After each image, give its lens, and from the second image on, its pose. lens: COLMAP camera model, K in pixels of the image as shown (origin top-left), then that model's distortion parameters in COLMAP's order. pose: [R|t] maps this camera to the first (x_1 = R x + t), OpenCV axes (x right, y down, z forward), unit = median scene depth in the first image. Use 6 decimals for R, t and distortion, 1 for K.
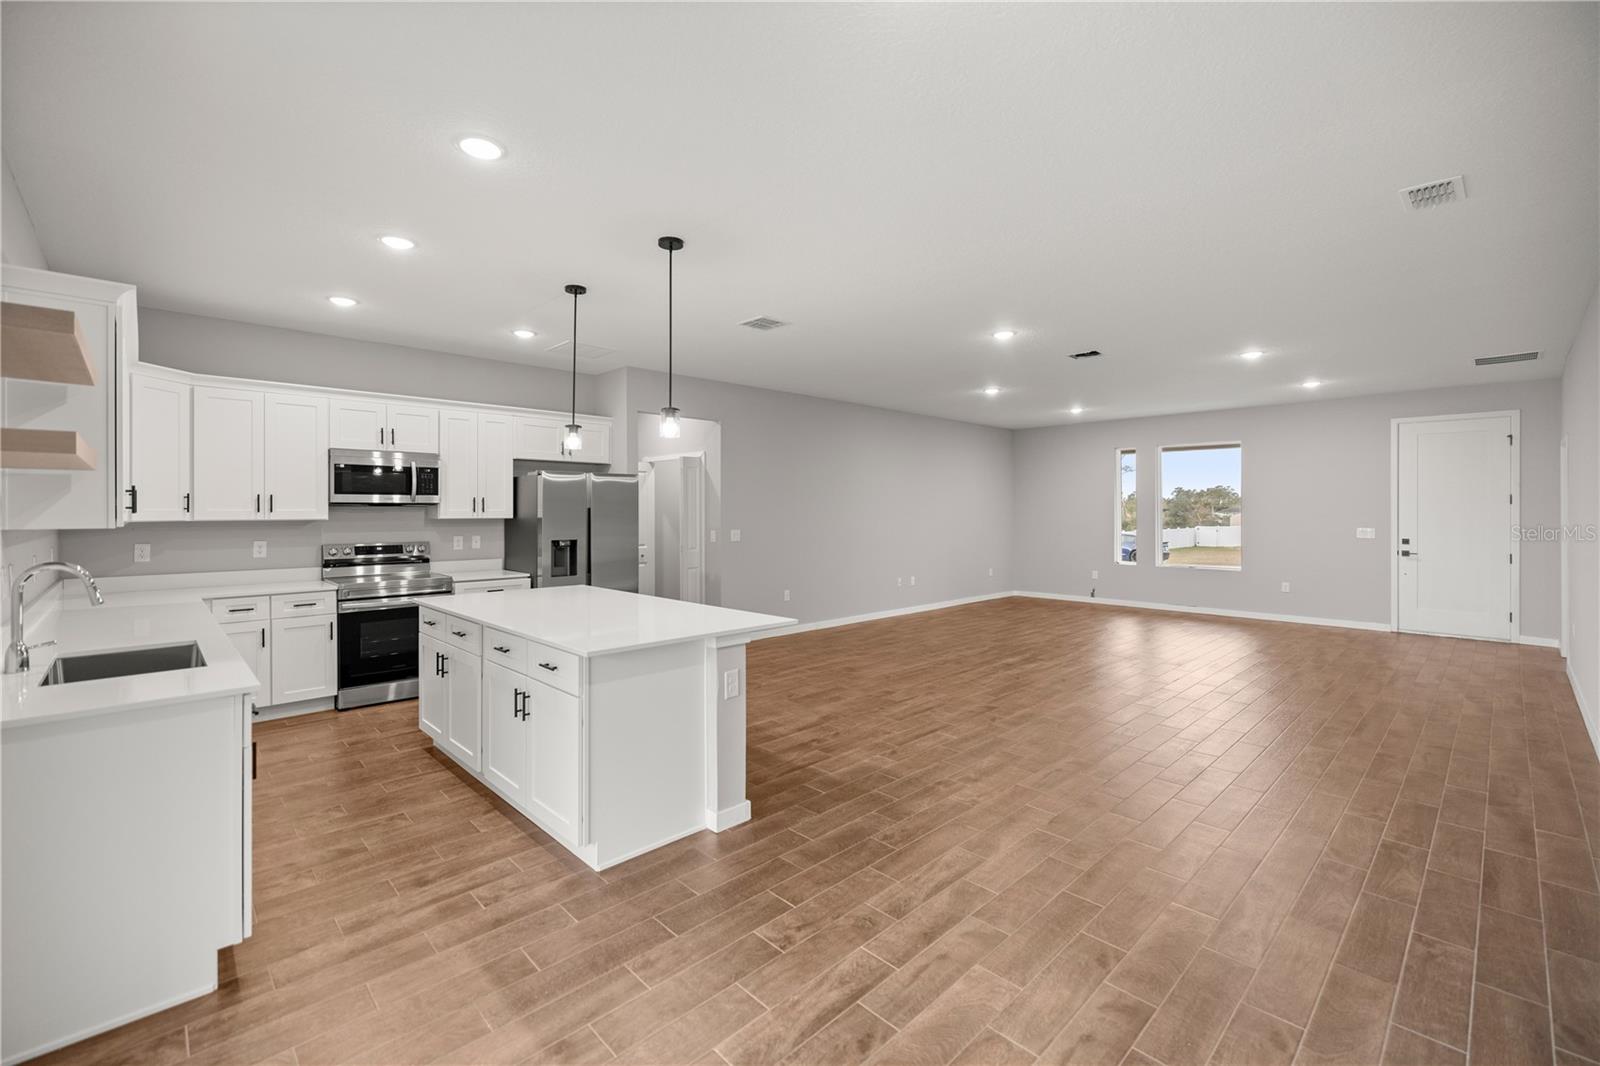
lens RADIAL K [[669.6, 0, 802.4], [0, 669.6, 524.1], [0, 0, 1]] dist [0.003474, -0.000300]
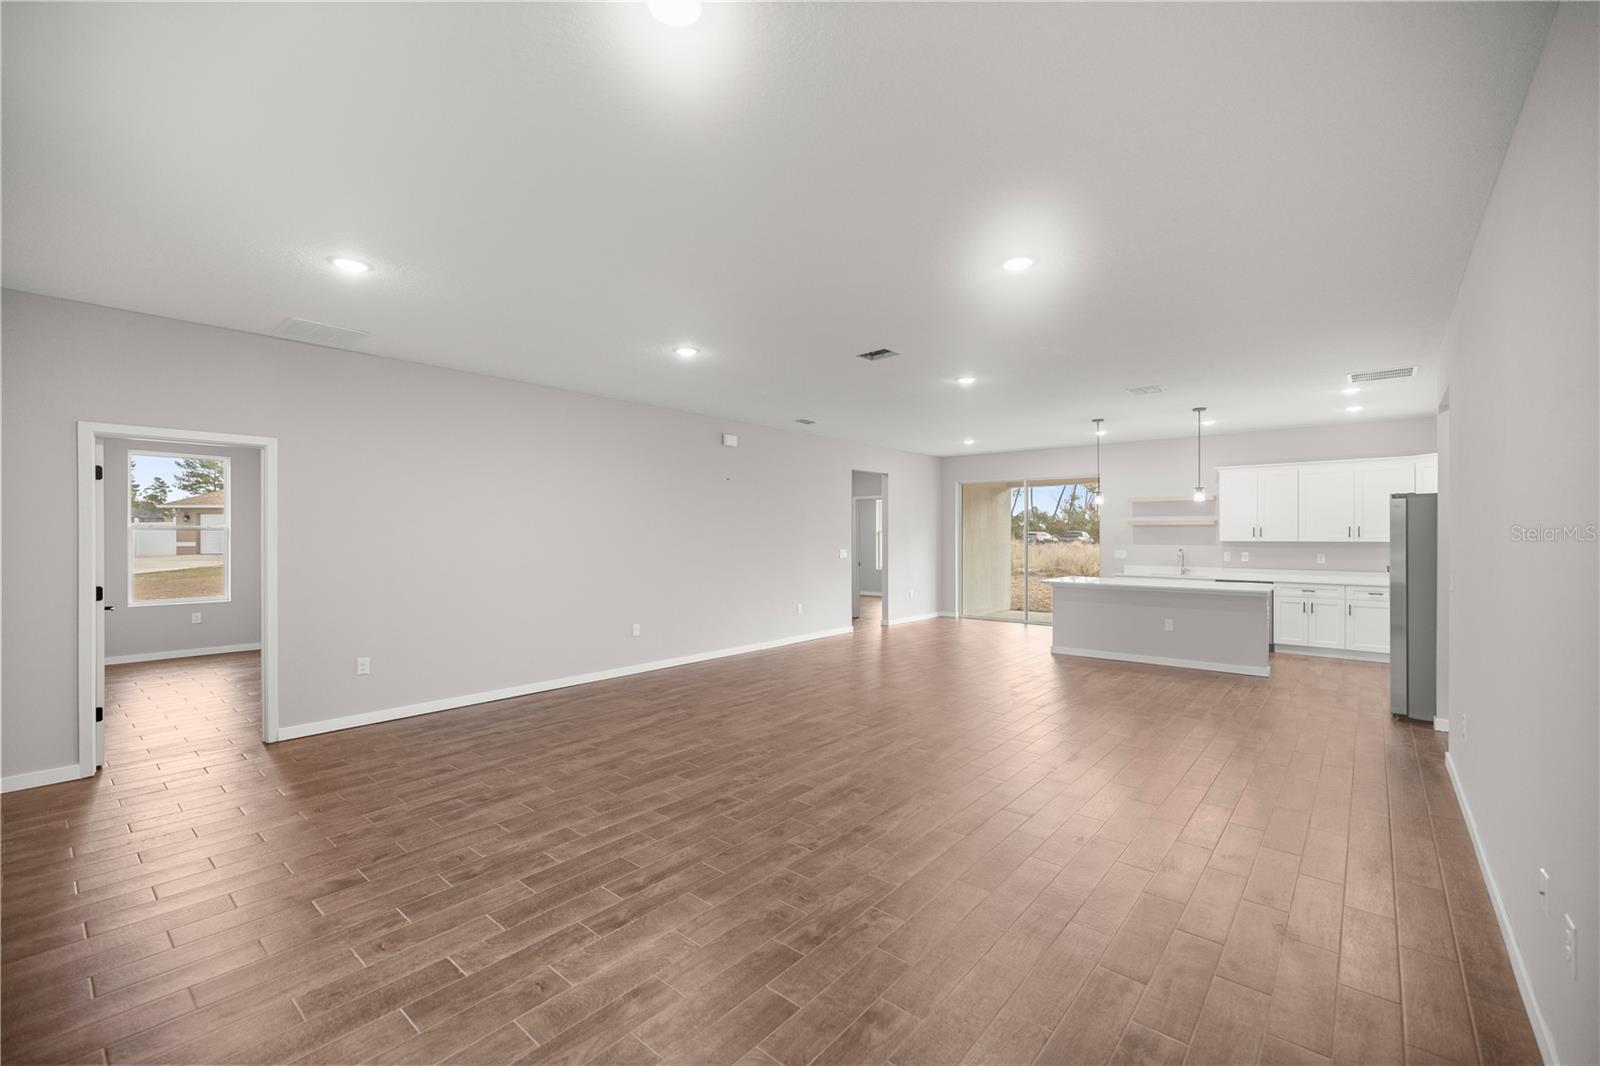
lens RADIAL K [[669.6, 0, 797.9], [0, 669.6, 531.0], [0, 0, 1]] dist [0.003474, -0.000300]
pose [[-0.996695, 0.001276, -0.081222, 0.712610], [0.000930, 0.999990, 0.004300, -0.038329], [0.081226, 0.004210, -0.996687, 2.232838]]
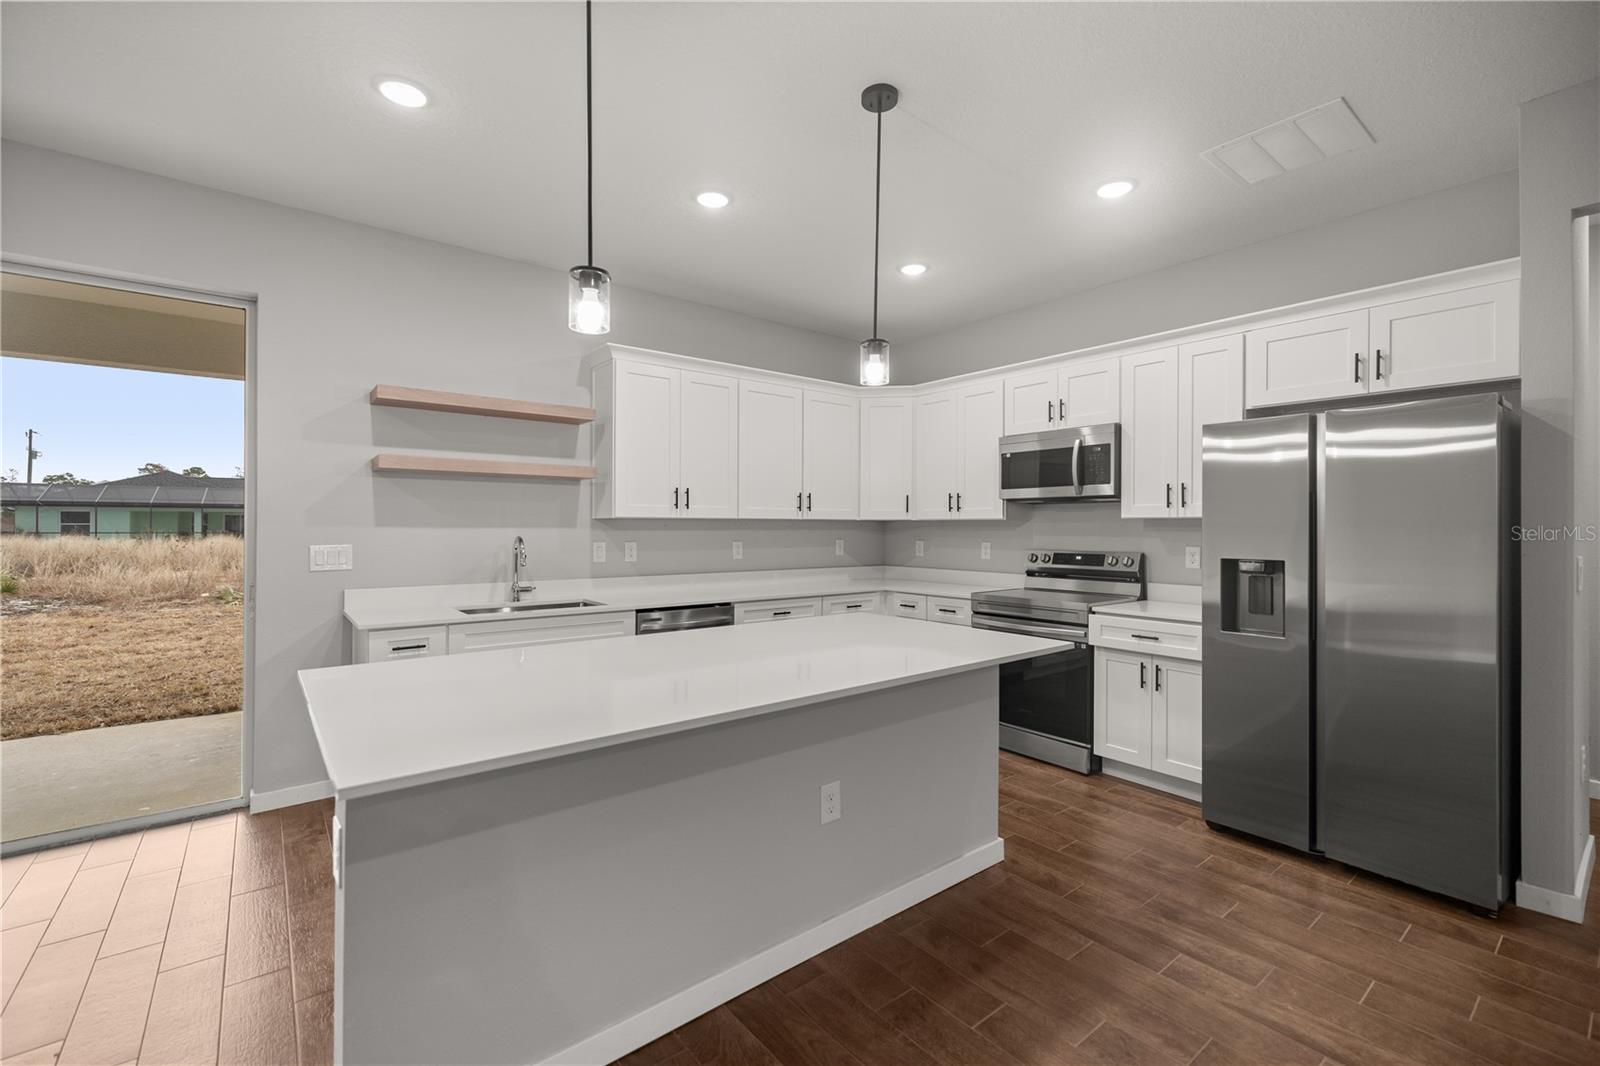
lens RADIAL K [[669.6, 0, 801.1], [0, 669.6, 527.2], [0, 0, 1]] dist [0.003474, -0.000300]
pose [[-0.114585, 0.002415, -0.993411, 0.189017], [-0.012361, 0.999916, 0.003857, 0.003114], [0.993337, 0.012722, -0.114546, 0.842230]]
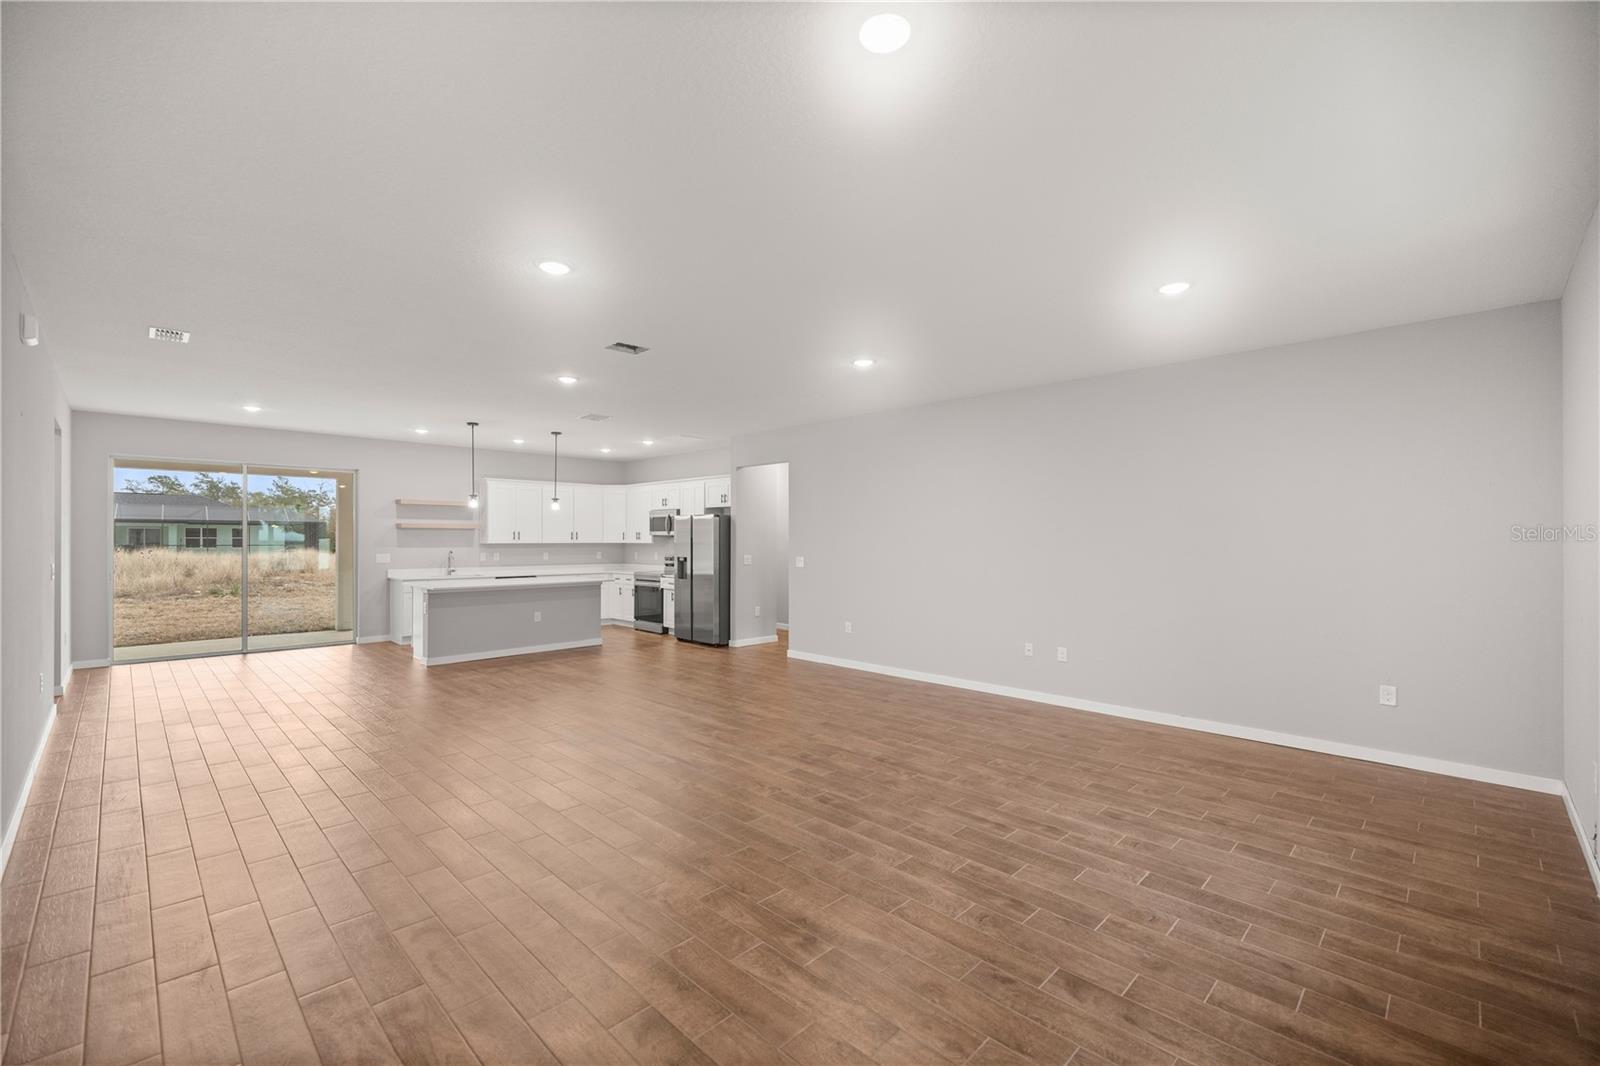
lens RADIAL K [[669.6, 0, 793.0], [0, 669.6, 536.3], [0, 0, 1]] dist [0.003474, -0.000300]
pose [[0.001739, -0.001055, -0.999998, 1.480305], [-0.012346, 0.999923, -0.001077, -0.033218], [0.999922, 0.012348, 0.001726, 1.460353]]
